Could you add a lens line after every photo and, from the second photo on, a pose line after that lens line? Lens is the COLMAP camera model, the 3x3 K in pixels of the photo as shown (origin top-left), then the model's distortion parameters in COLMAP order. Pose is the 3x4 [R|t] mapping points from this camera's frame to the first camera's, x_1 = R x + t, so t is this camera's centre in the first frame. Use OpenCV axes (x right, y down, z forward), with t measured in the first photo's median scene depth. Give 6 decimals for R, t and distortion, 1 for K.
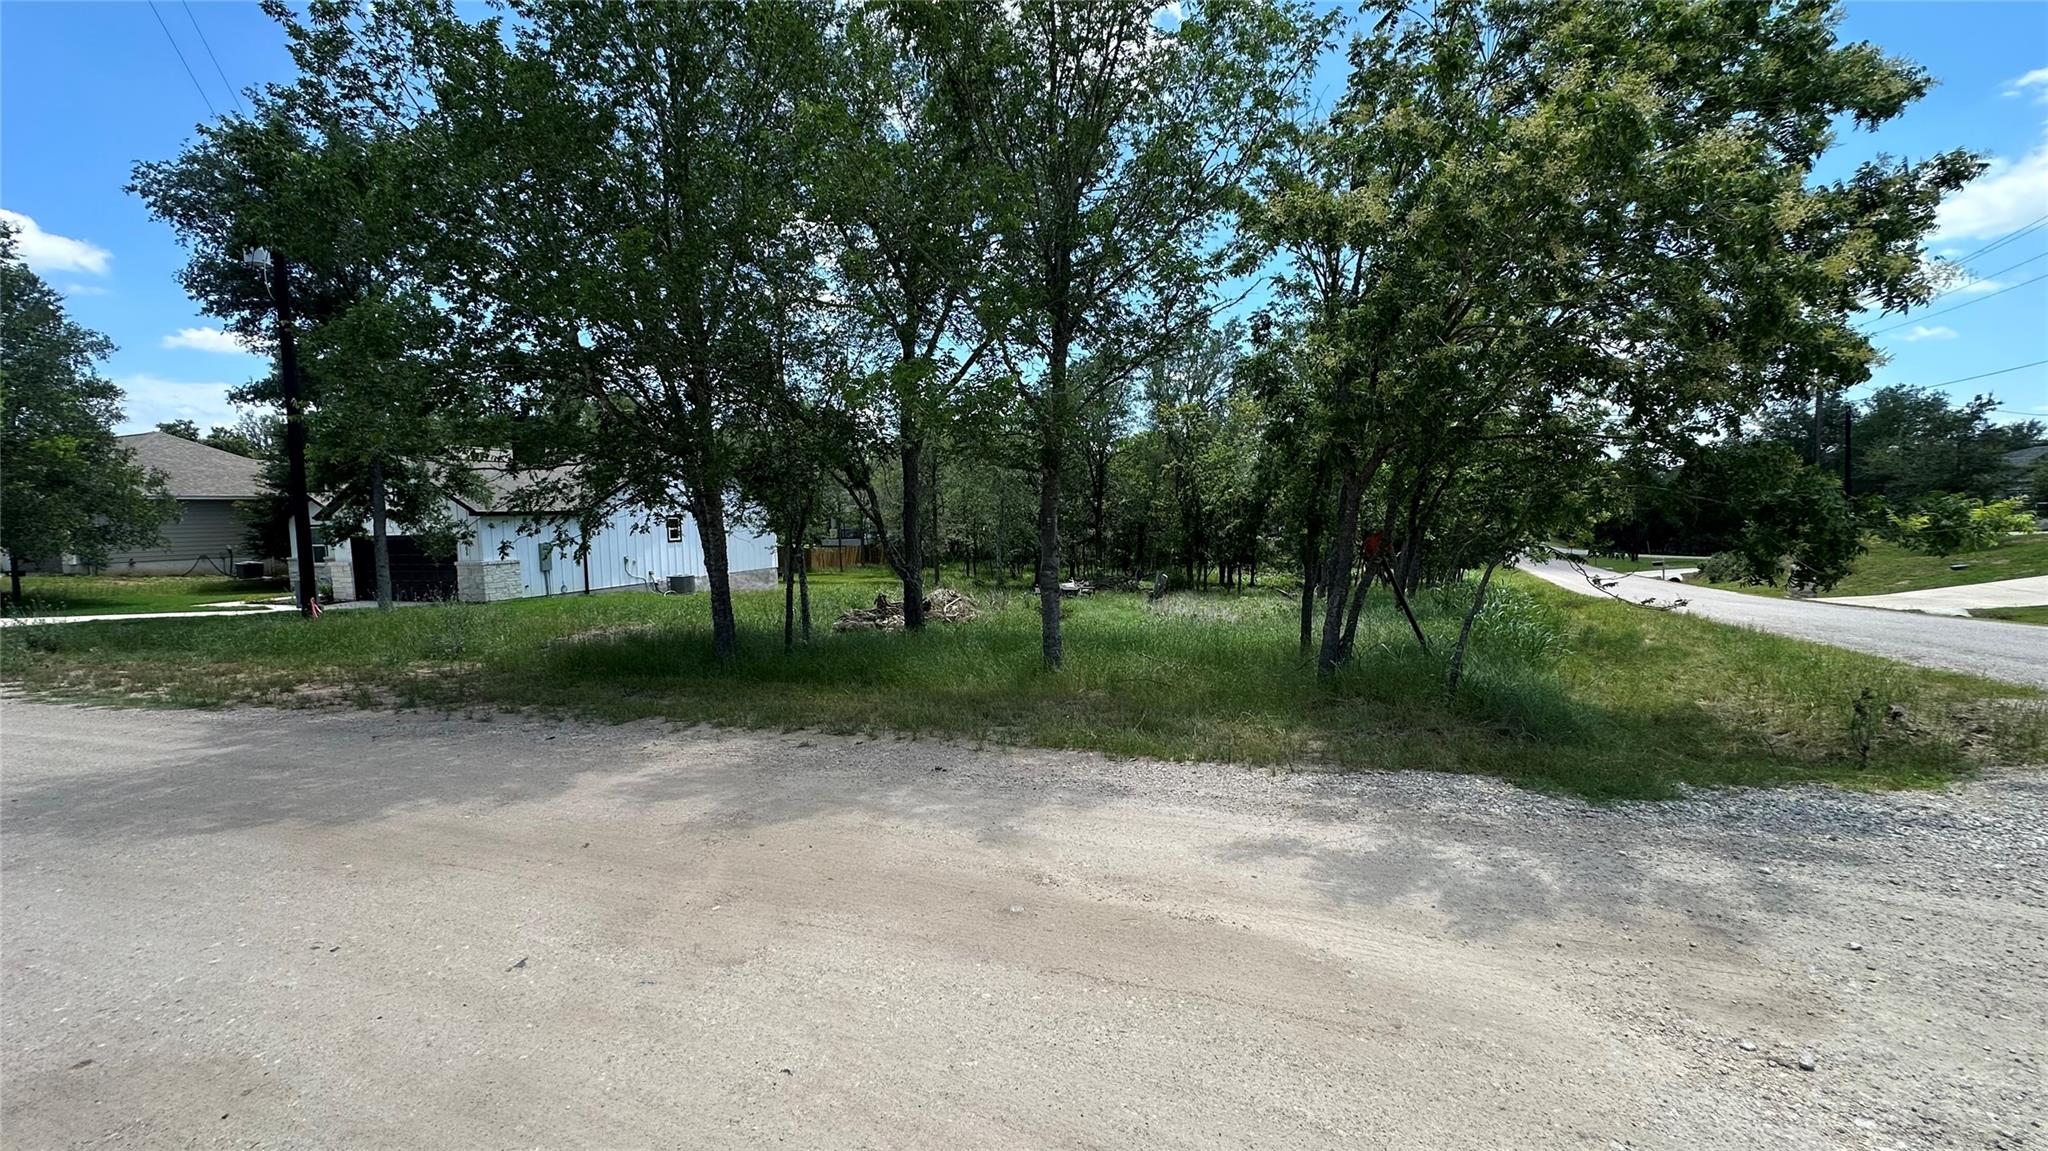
lens RADIAL K [[811.6, 0, 1027.6], [0, 811.6, 572.4], [0, 0, 1]] dist [0.000008, 0.000759]
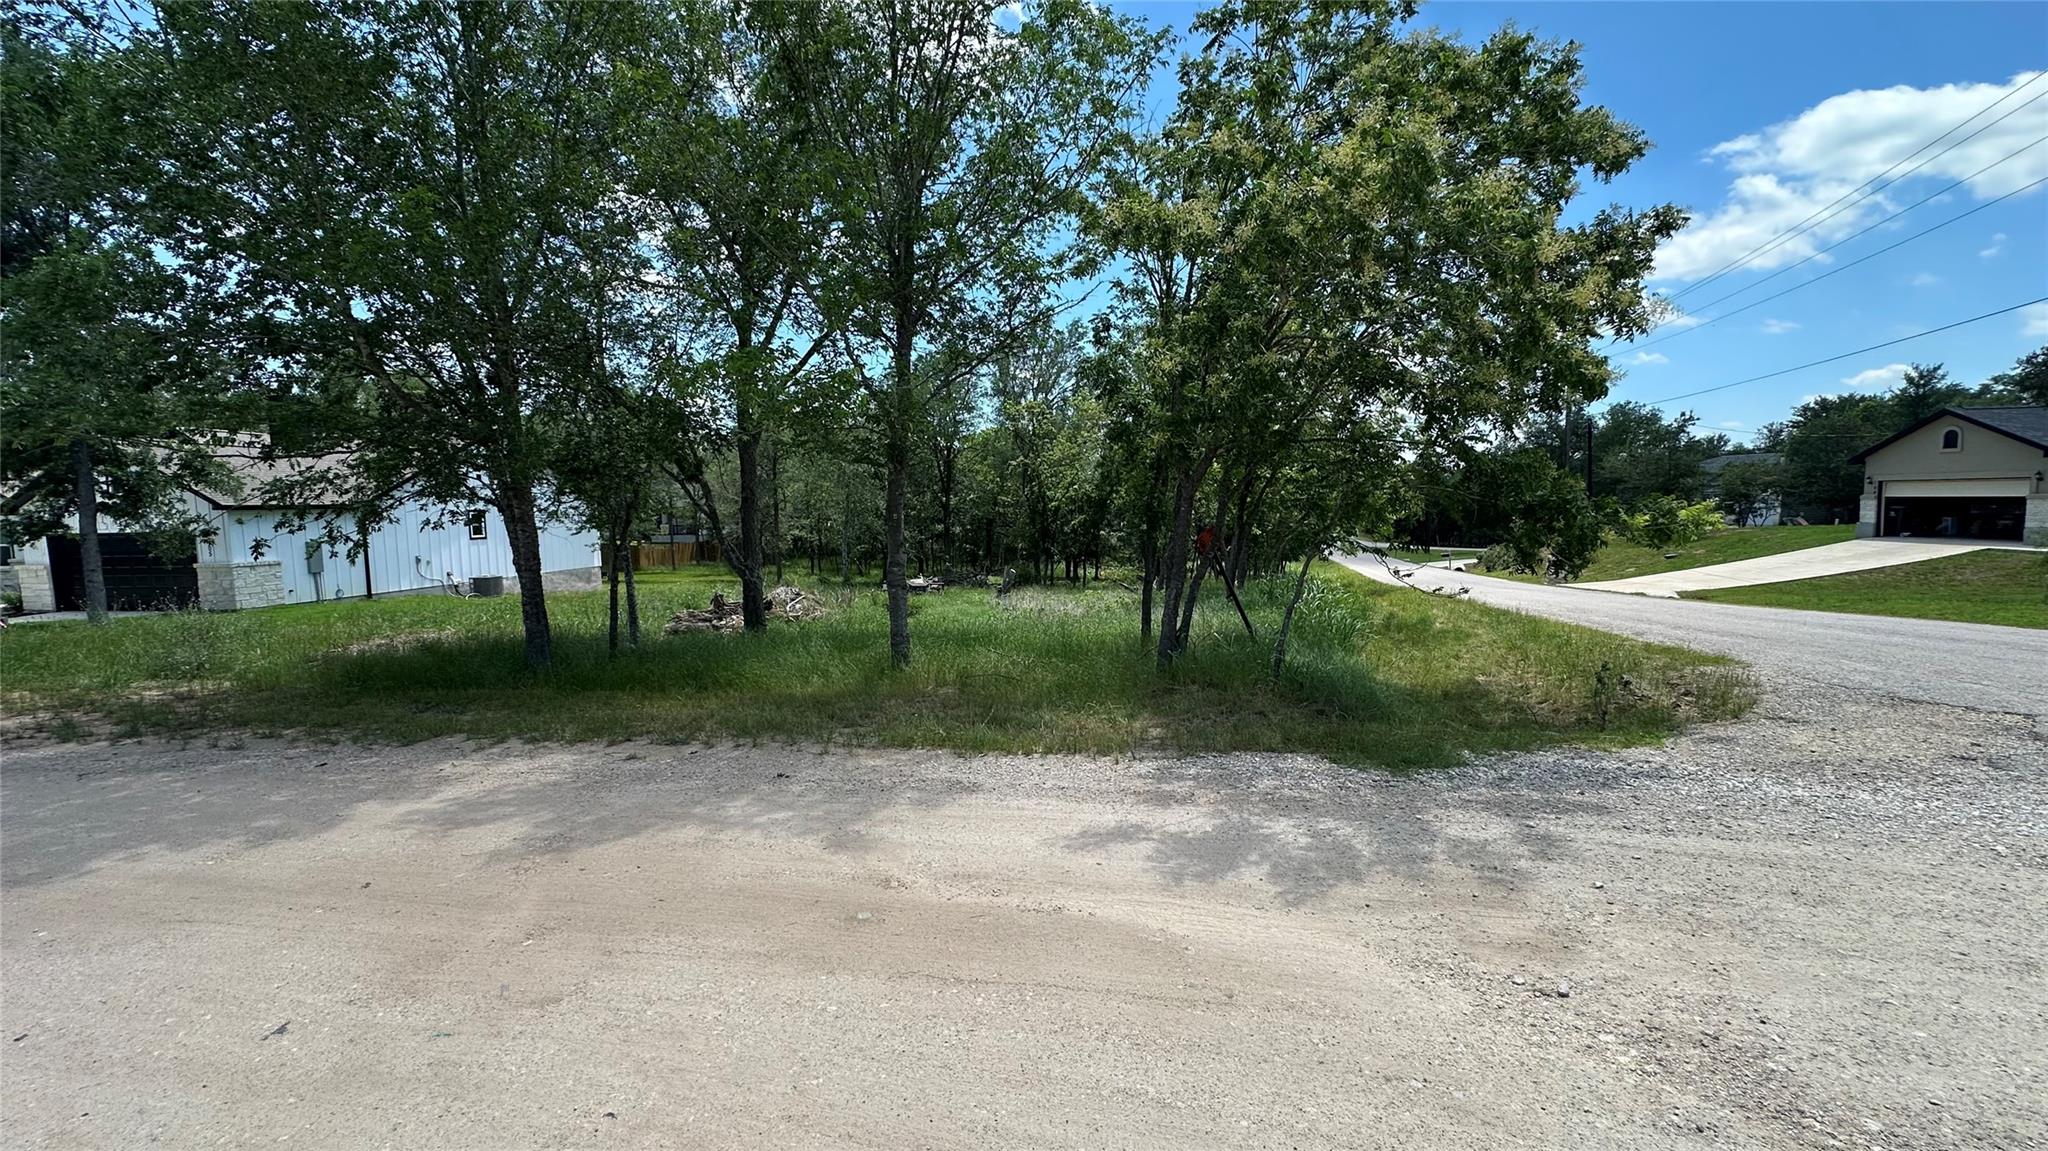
lens RADIAL K [[811.6, 0, 1024.2], [0, 811.6, 571.9], [0, 0, 1]] dist [0.000008, 0.000759]
pose [[0.983577, -0.011279, 0.180137, 0.002225], [0.010364, 0.999928, 0.006021, -0.001081], [-0.180192, -0.004055, 0.983623, 0.002694]]
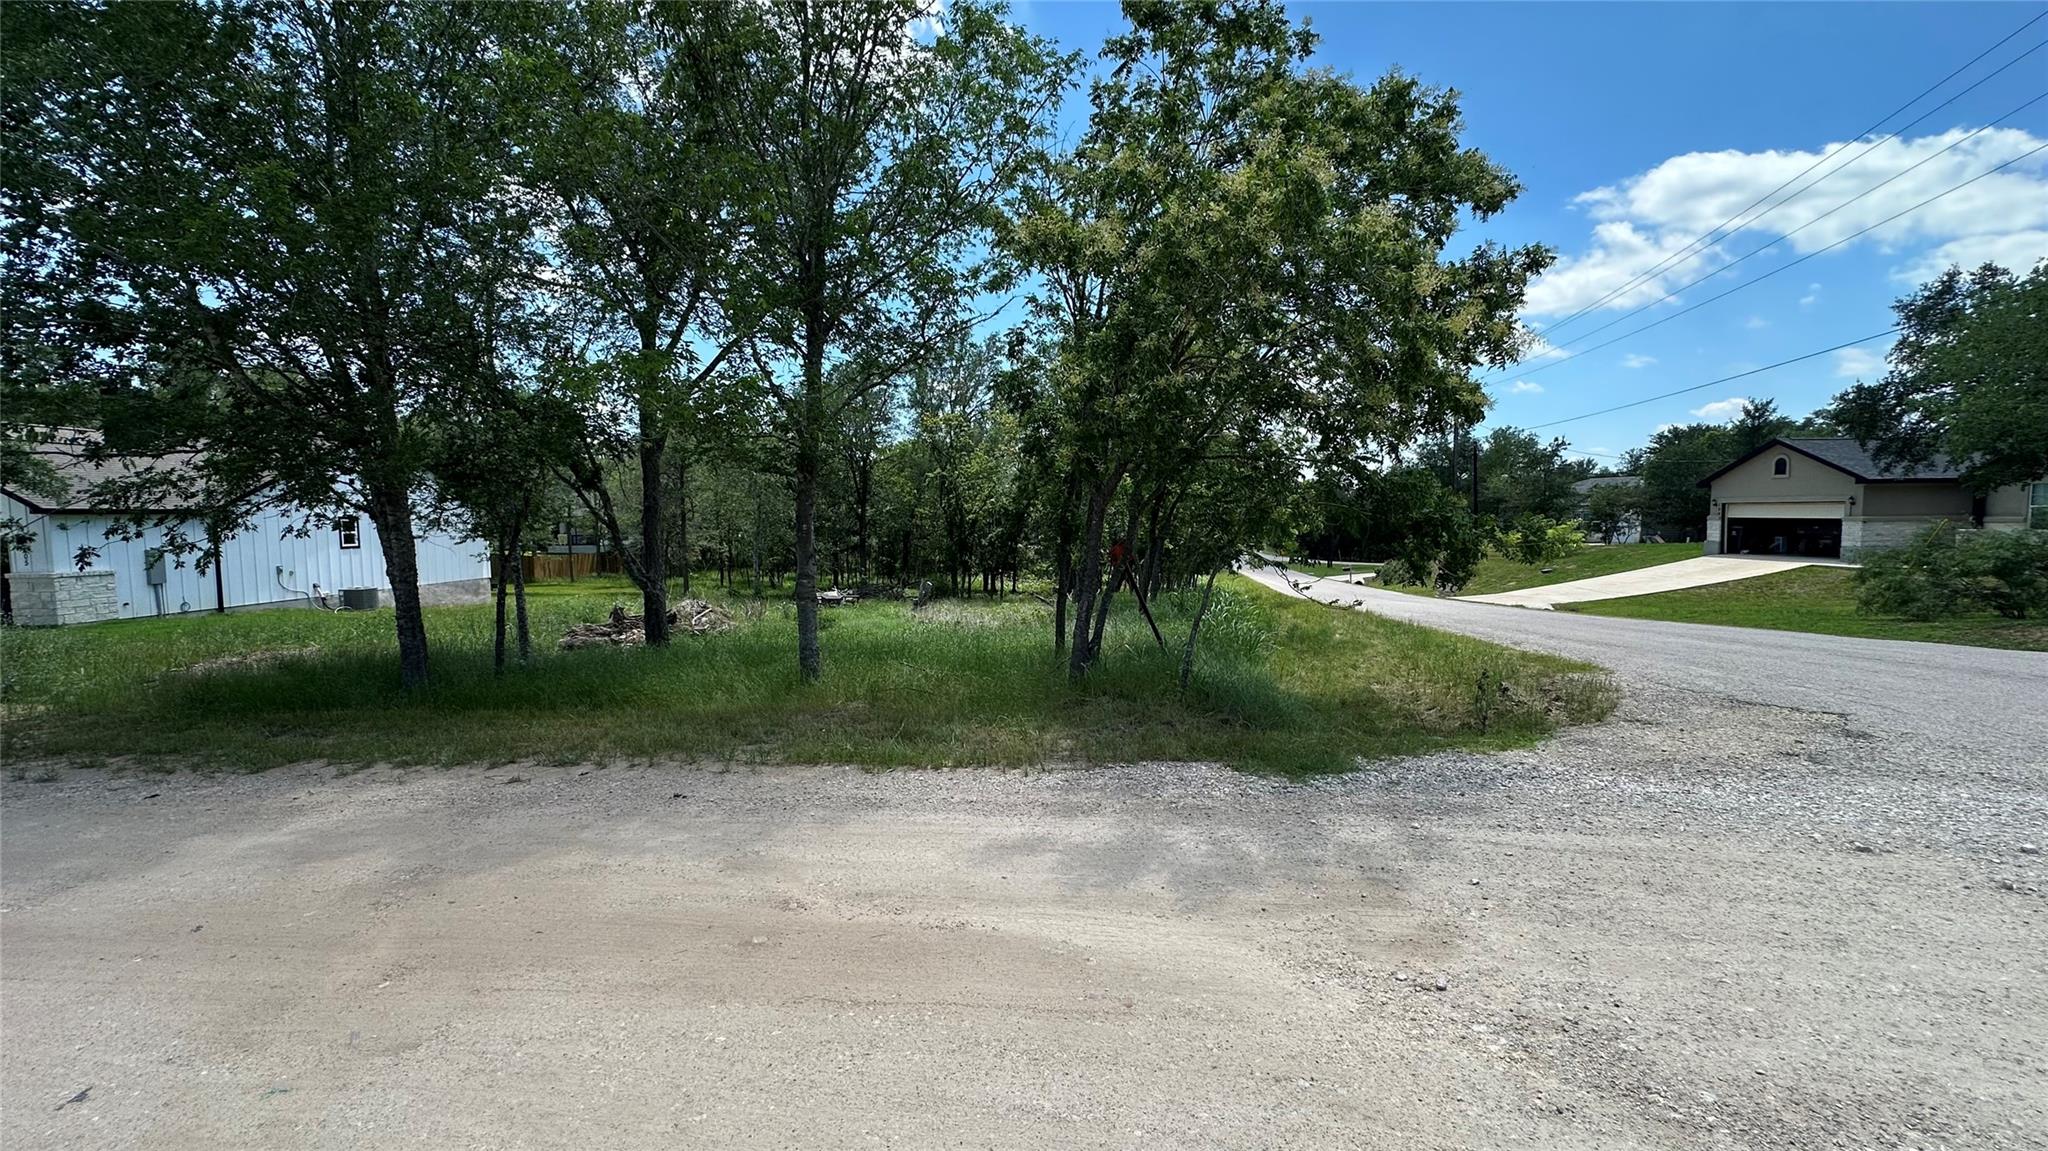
lens RADIAL K [[811.6, 0, 1023.9], [0, 811.6, 571.5], [0, 0, 1]] dist [0.000008, 0.000759]
pose [[0.960972, -0.005058, 0.276598, 0.010194], [0.007980, 0.999924, -0.009439, -0.000435], [-0.276529, 0.011278, 0.960939, 0.002566]]
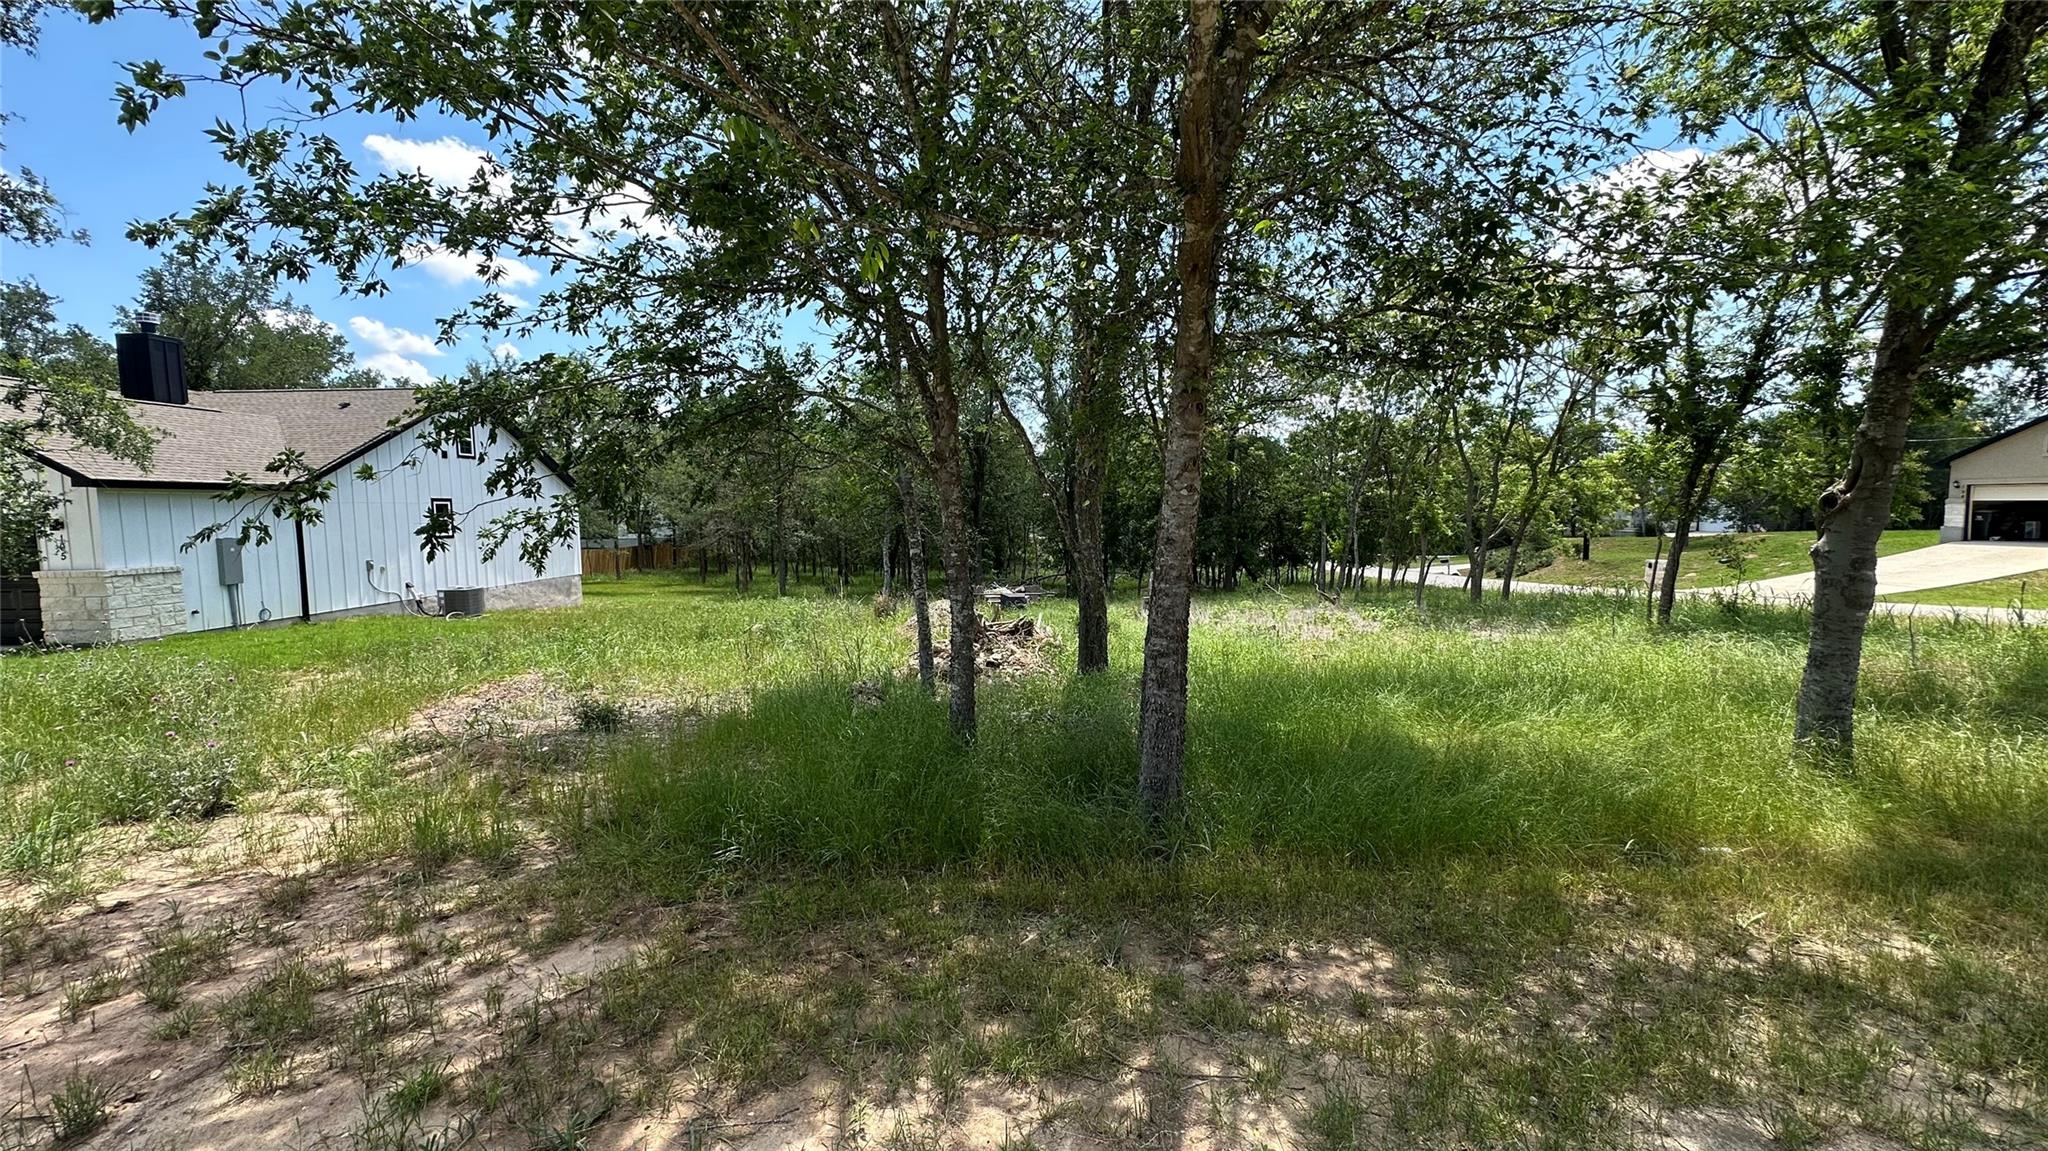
lens RADIAL K [[811.6, 0, 1019.8], [0, 811.6, 584.9], [0, 0, 1]] dist [0.000008, 0.000759]
pose [[0.947352, -0.017123, 0.319735, -0.837950], [0.013408, 0.999815, 0.013816, -0.008732], [-0.319912, -0.008802, 0.947406, 0.898146]]
